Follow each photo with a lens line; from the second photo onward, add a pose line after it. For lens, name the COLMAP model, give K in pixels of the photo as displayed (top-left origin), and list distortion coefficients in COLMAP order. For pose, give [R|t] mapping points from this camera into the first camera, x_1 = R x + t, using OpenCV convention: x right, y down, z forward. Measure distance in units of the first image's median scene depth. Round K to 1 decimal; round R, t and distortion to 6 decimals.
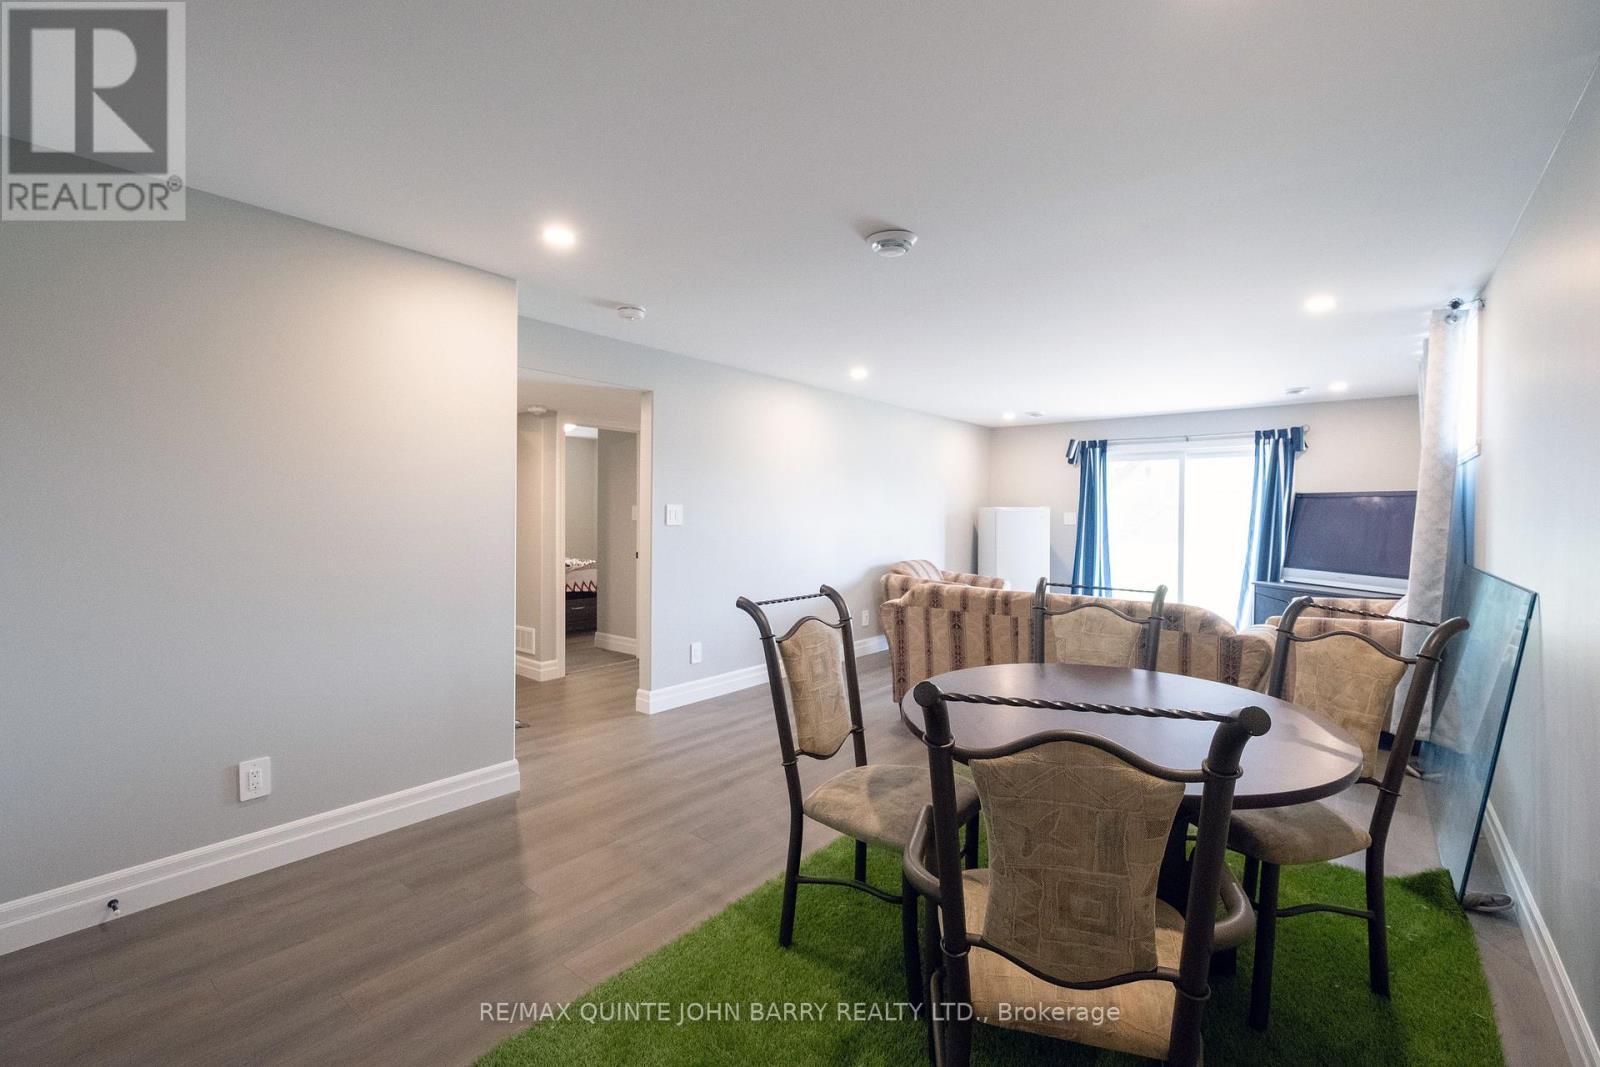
lens RADIAL K [[700.8, 0, 800.0], [0, 700.8, 533.5], [0, 0, 1]] dist [-0.002703, 0.000138]
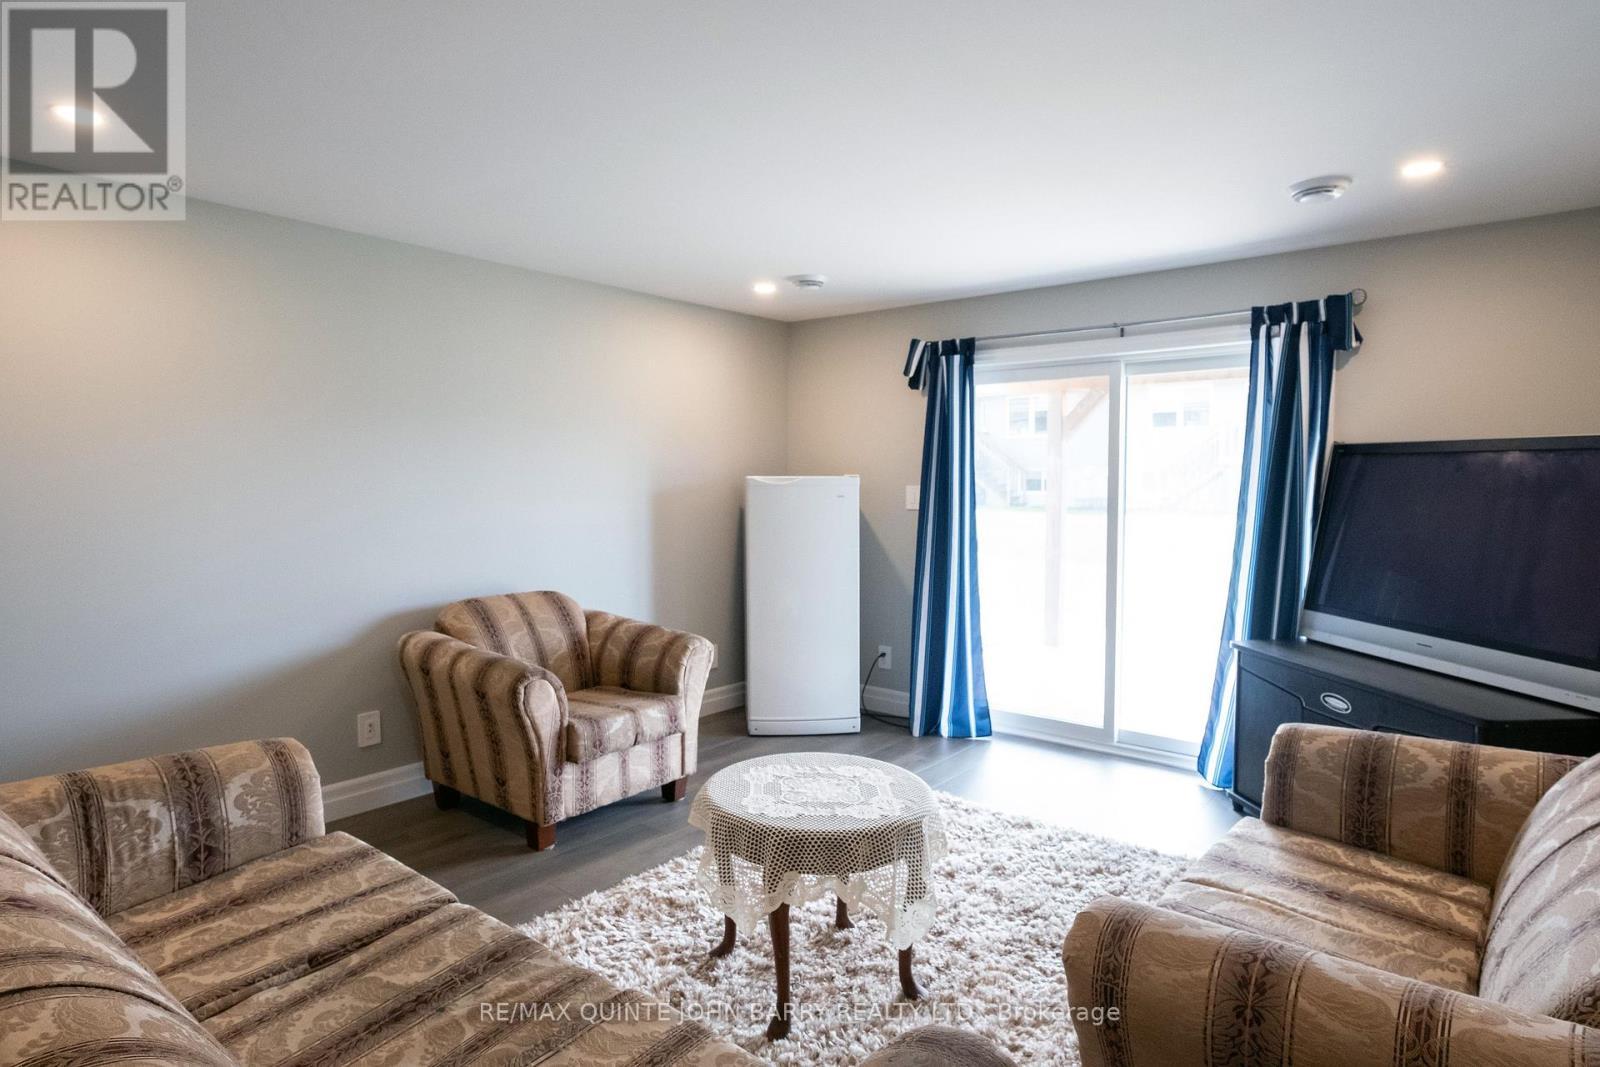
lens RADIAL K [[899.1, 0, 800.0], [0, 899.1, 533.5], [0, 0, 1]] dist [0.001894, 0.003007]
pose [[0.999946, -0.004857, 0.009192, 0.362530], [0.004521, 0.999334, 0.036206, -0.023254], [-0.009362, -0.036162, 0.999302, 0.427564]]
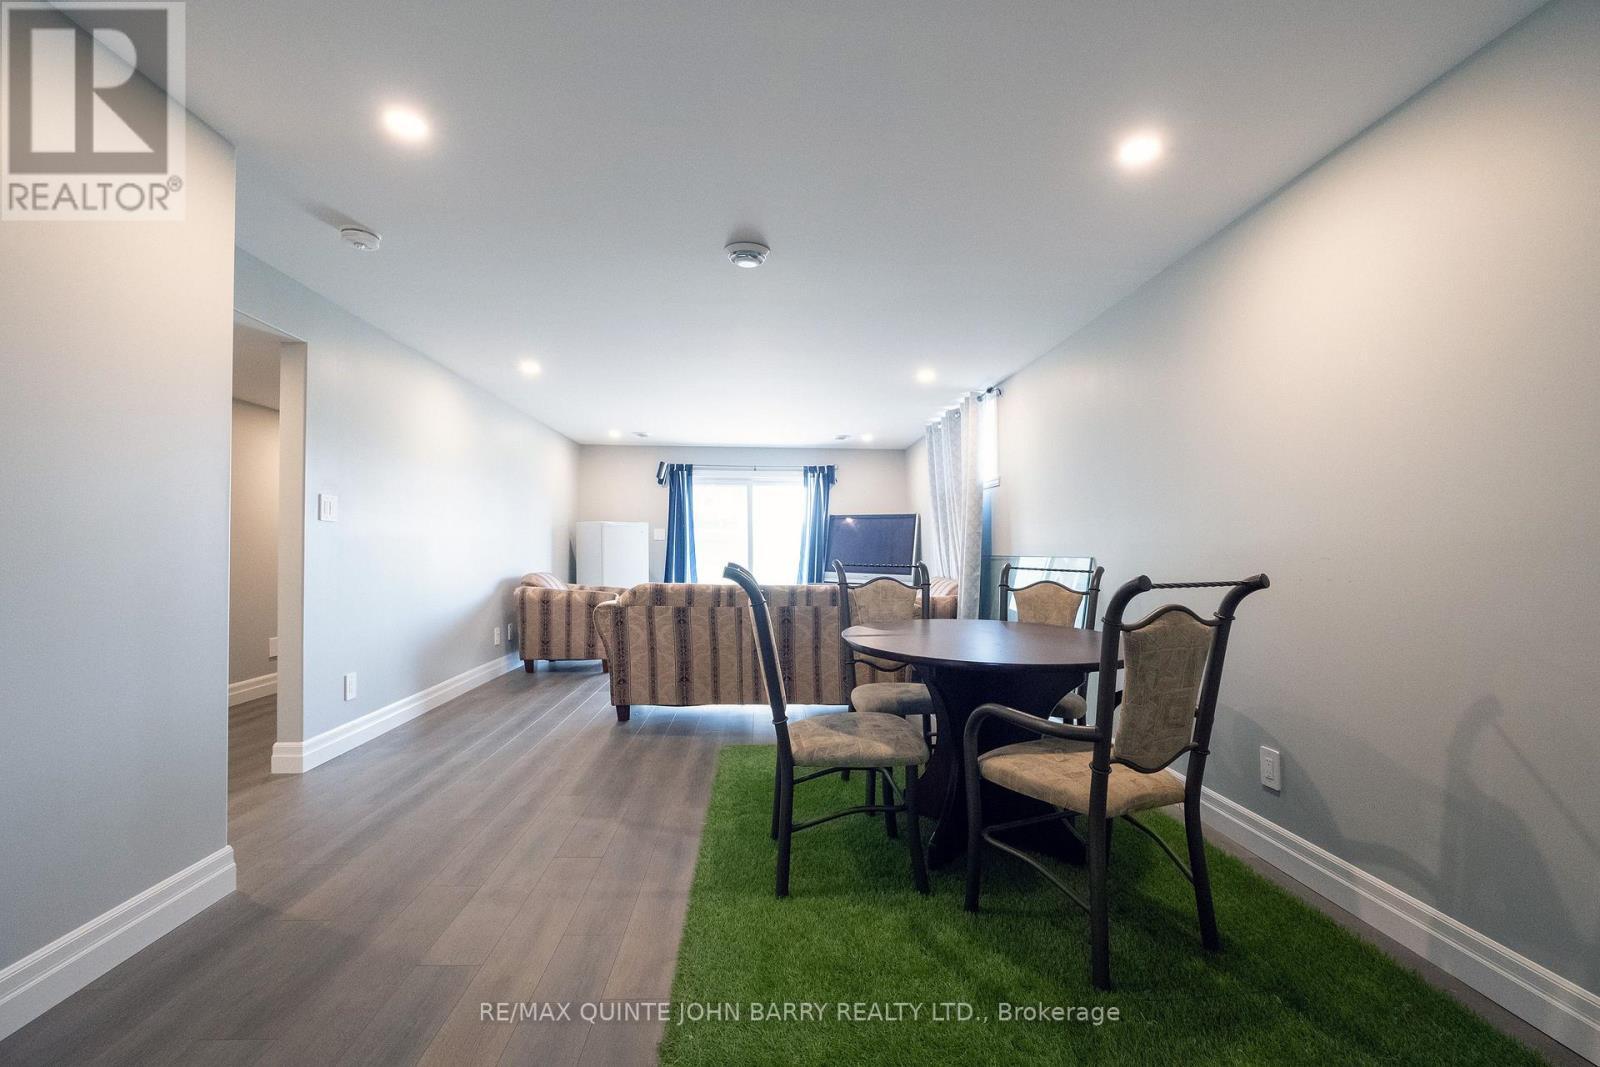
lens RADIAL K [[700.0, 0, 803.5], [0, 700.0, 543.0], [0, 0, 1]] dist [-0.003383, -0.000029]
pose [[0.735371, 0.008249, 0.677614, -0.225958], [0.012671, 0.999584, -0.025919, 0.028177], [-0.677546, 0.027646, 0.734960, 0.063170]]
